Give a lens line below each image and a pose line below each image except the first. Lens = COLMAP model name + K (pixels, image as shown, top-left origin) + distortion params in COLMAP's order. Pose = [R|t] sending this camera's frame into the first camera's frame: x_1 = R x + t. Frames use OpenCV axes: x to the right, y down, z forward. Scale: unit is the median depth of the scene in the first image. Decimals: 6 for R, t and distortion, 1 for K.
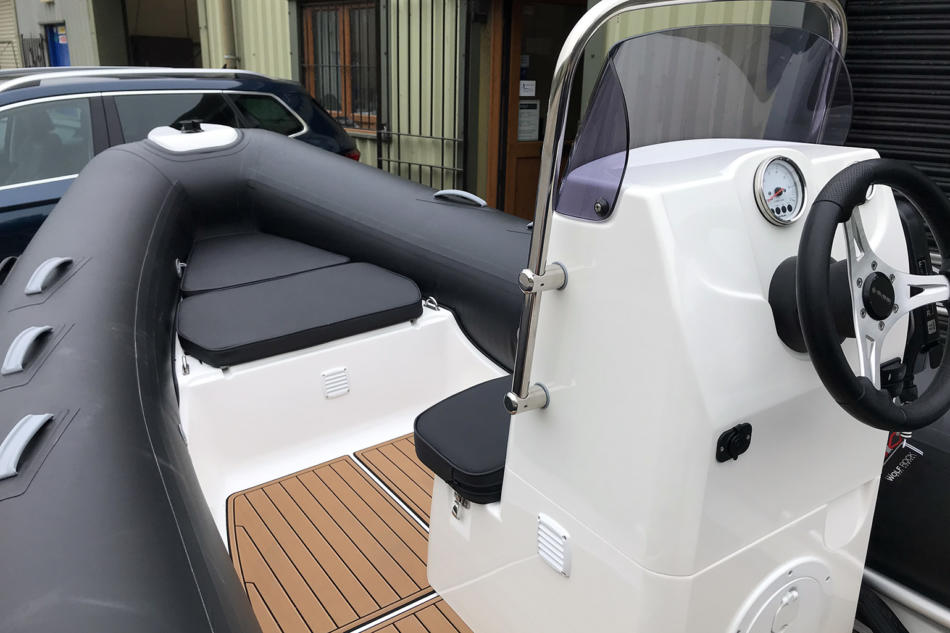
lens RADIAL K [[799.2, 0, 484.7], [0, 799.2, 333.3], [0, 0, 1]] dist [0.086159, 0.010609]
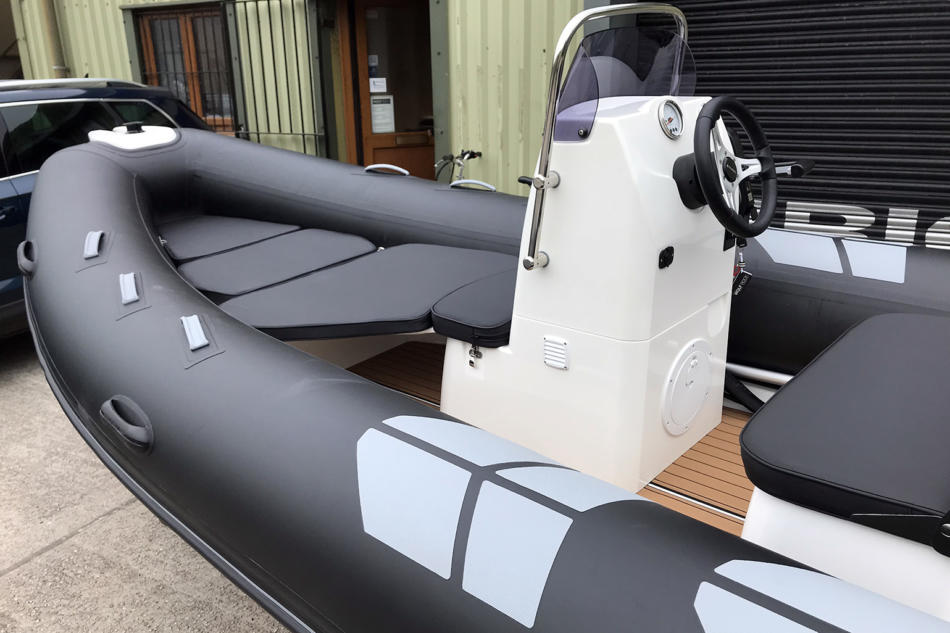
lens RADIAL K [[799.2, 0, 479.3], [0, 799.2, 324.8], [0, 0, 1]] dist [0.086159, 0.010609]
pose [[0.971208, -0.113825, 0.209281, -0.175498], [0.115730, 0.993276, 0.003161, 0.081701], [-0.208233, 0.021150, 0.977851, -0.240700]]
